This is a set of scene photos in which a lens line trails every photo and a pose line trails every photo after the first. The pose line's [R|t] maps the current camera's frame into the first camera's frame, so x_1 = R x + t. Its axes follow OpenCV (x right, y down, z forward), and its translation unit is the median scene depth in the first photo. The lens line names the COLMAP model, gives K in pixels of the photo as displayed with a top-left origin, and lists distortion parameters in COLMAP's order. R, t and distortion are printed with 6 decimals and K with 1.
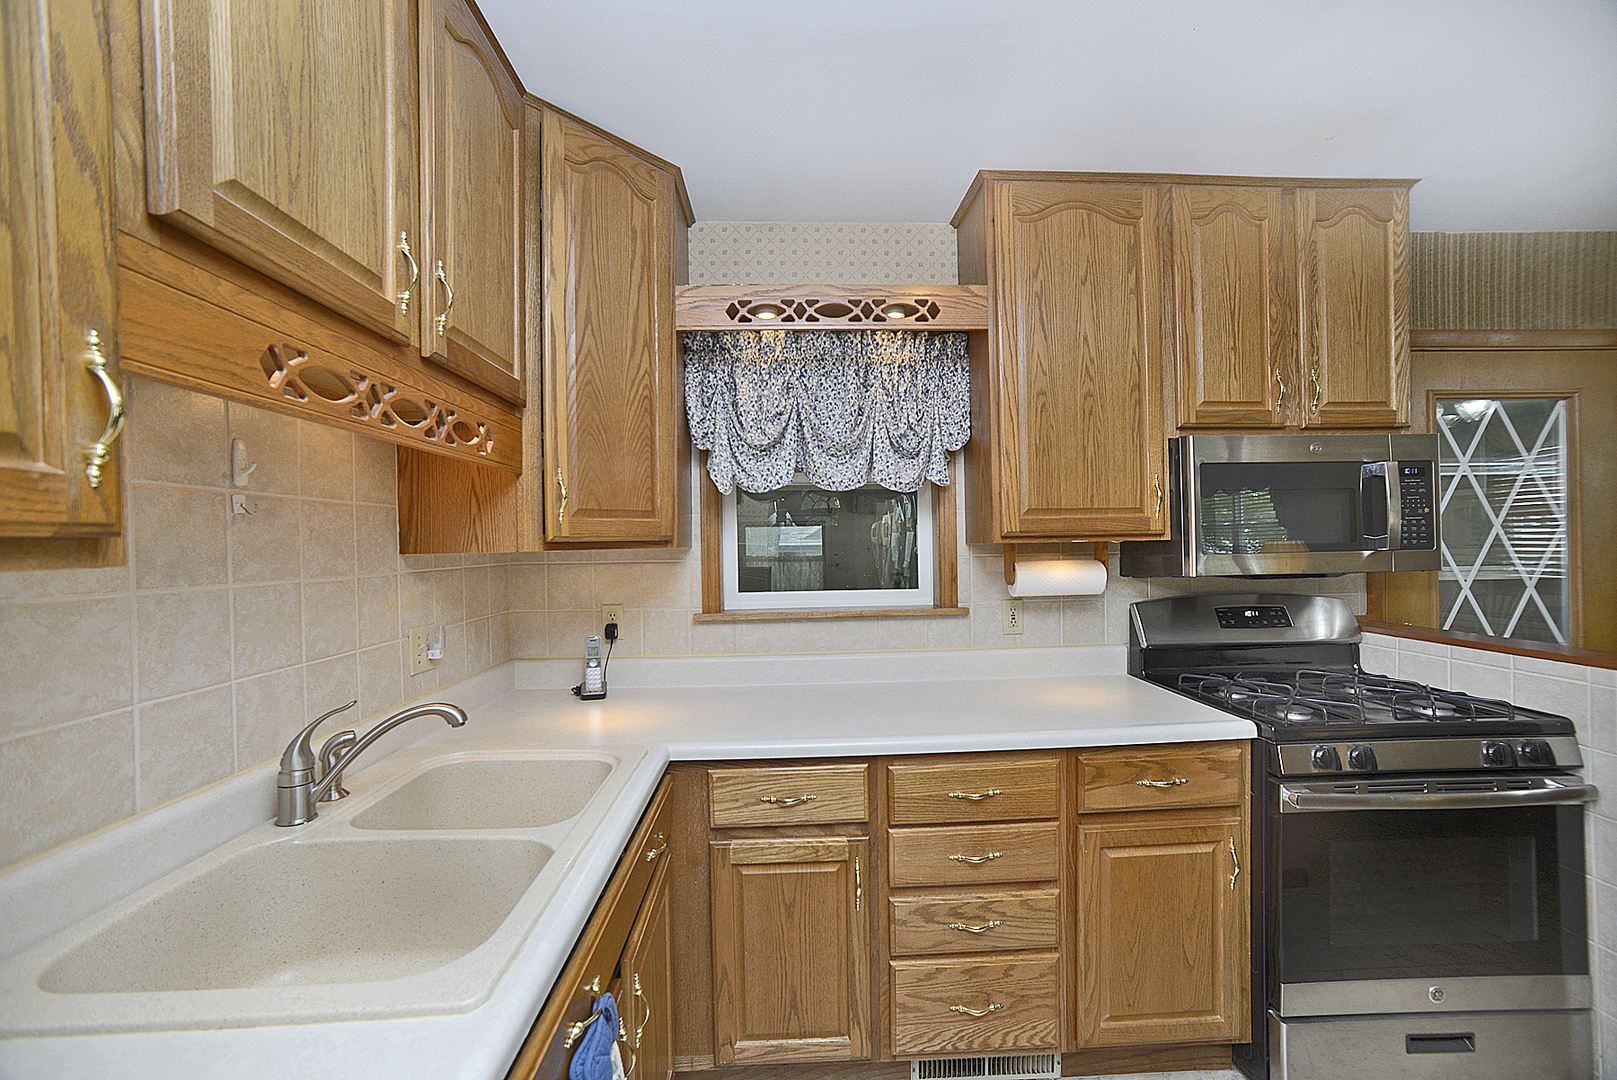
lens RADIAL K [[659.9, 0, 822.5], [0, 659.9, 548.6], [0, 0, 1]] dist [0.006878, 0.000505]
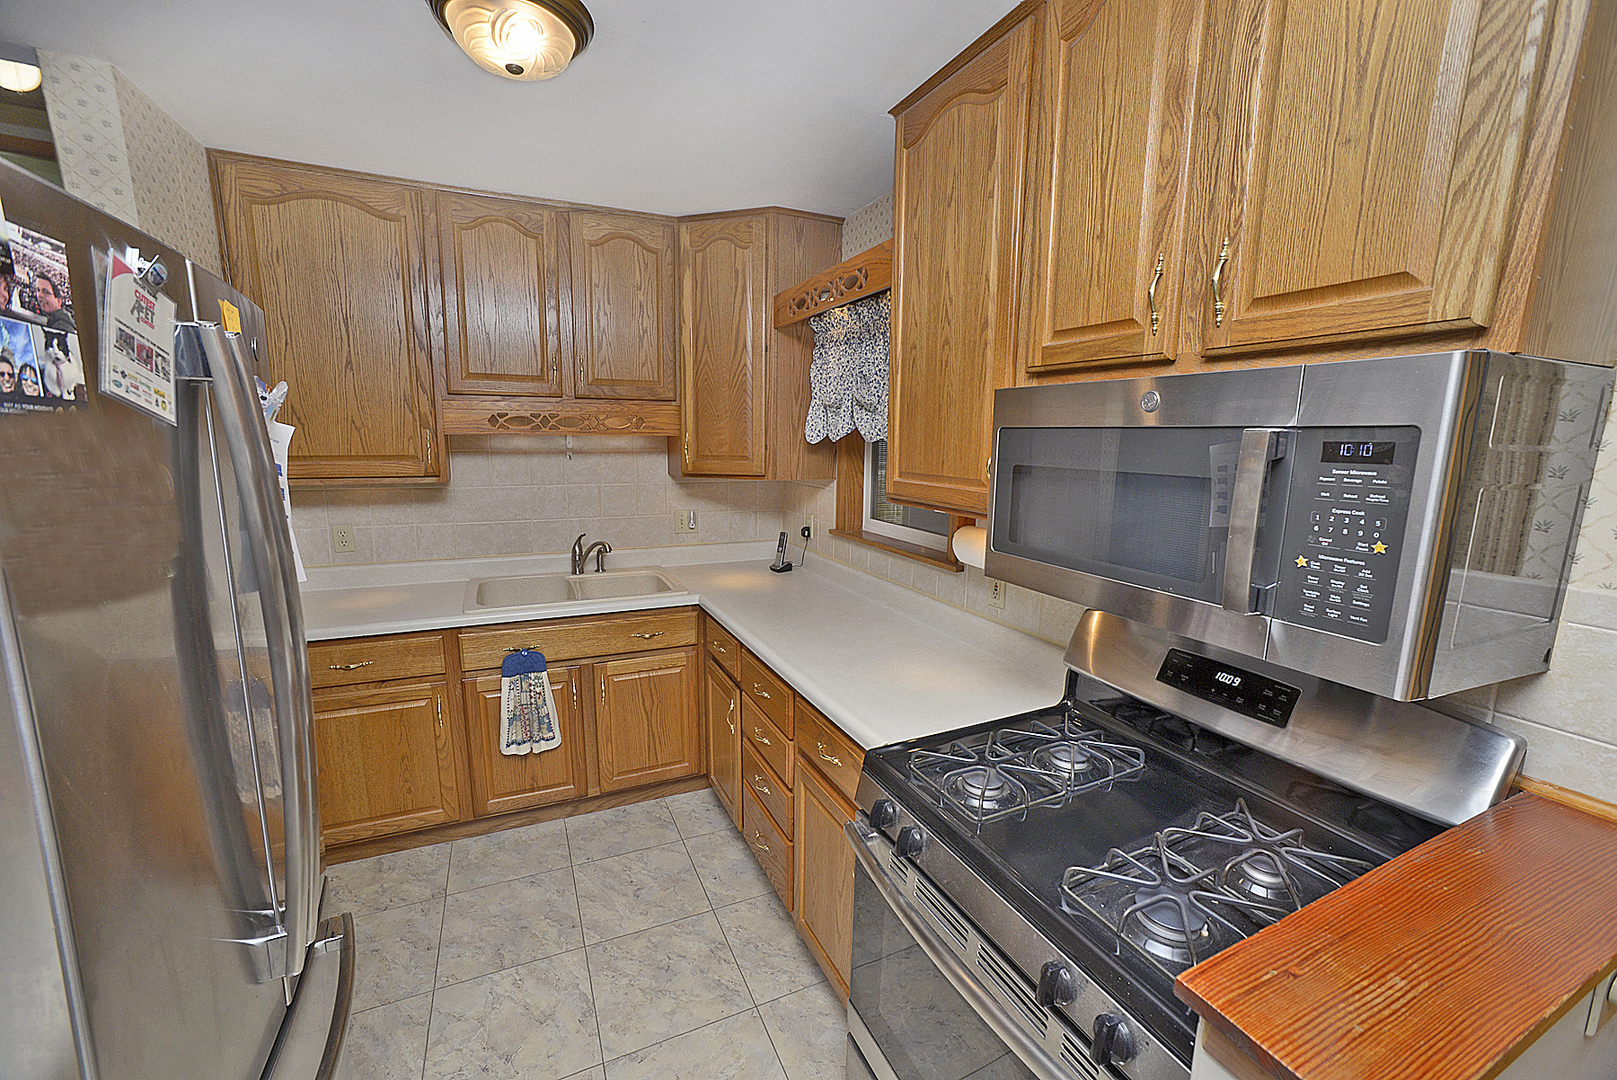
lens RADIAL K [[659.9, 0, 816.0], [0, 659.9, 537.4], [0, 0, 1]] dist [0.006878, 0.000505]
pose [[0.360349, 0.164559, -0.918188, 1.159454], [-0.024897, 0.985663, 0.166881, -0.123749], [0.932485, -0.037275, 0.359279, 0.529403]]
